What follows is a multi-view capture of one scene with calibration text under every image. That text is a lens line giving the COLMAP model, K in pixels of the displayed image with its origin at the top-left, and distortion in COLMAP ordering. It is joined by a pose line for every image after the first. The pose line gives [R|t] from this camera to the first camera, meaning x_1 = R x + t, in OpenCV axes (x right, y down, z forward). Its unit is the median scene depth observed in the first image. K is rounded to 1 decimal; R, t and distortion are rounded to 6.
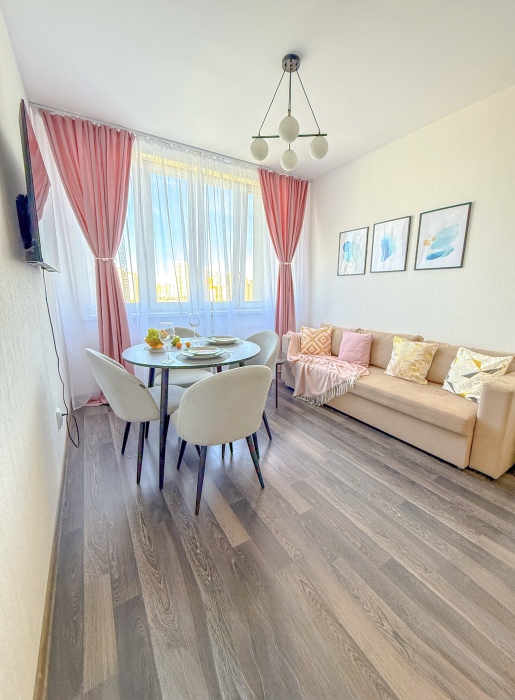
lens RADIAL K [[281.7, 0, 262.7], [0, 281.7, 348.7], [0, 0, 1]] dist [-0.001581, 0.000063]
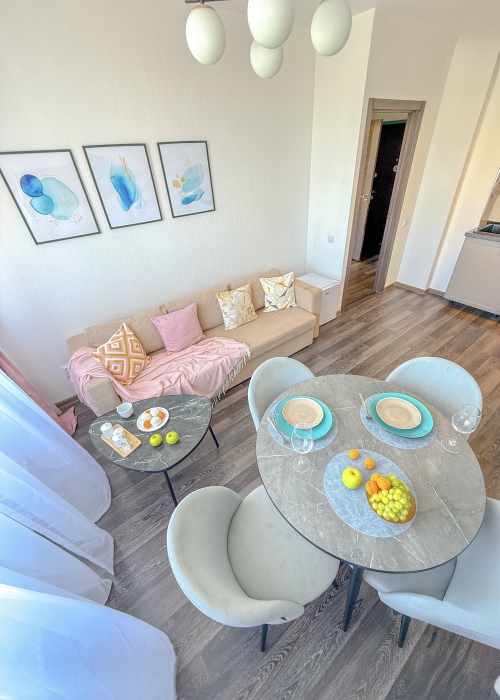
lens RADIAL K [[278.8, 0, 261.1], [0, 278.8, 348.3], [0, 0, 1]] dist [0.000159, 0.000034]
pose [[-0.103907, -0.581396, 0.806958, -0.418370], [0.247679, 0.770664, 0.587139, -0.406945], [-0.963254, 0.260874, 0.063922, 0.788897]]
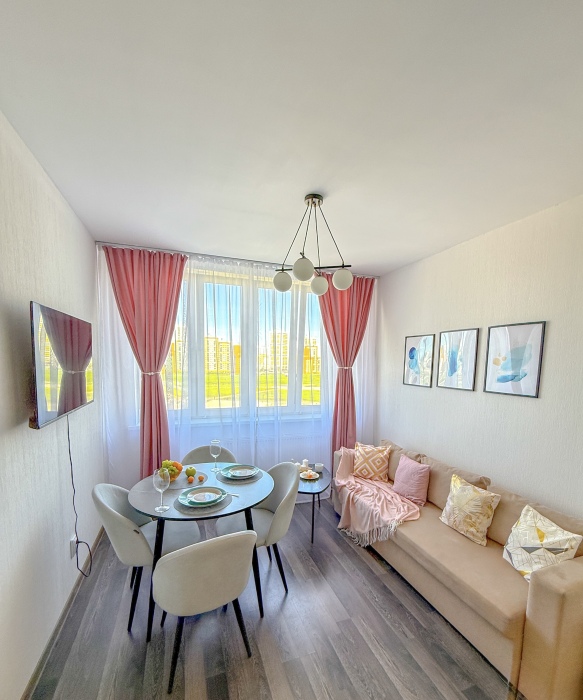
lens RADIAL K [[321.3, 0, 299.6], [0, 321.3, 396.4], [0, 0, 1]] dist [-0.001168, -0.000030]
pose [[0.979101, 0.032640, -0.200740, 0.199399], [-0.051400, 0.994708, -0.088963, -0.154464], [0.196774, 0.097422, 0.975597, -0.023785]]
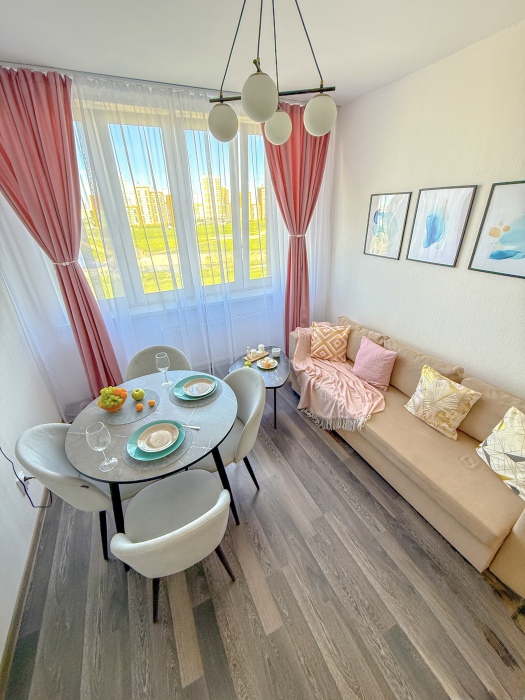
lens RADIAL K [[281.4, 0, 262.7], [0, 281.4, 348.4], [0, 0, 1]] dist [-0.000237, -0.000293]
pose [[0.992948, 0.020489, -0.116765, 0.110512], [0.010655, 0.965541, 0.260032, -0.276399], [0.118069, -0.259442, 0.958514, 0.206213]]
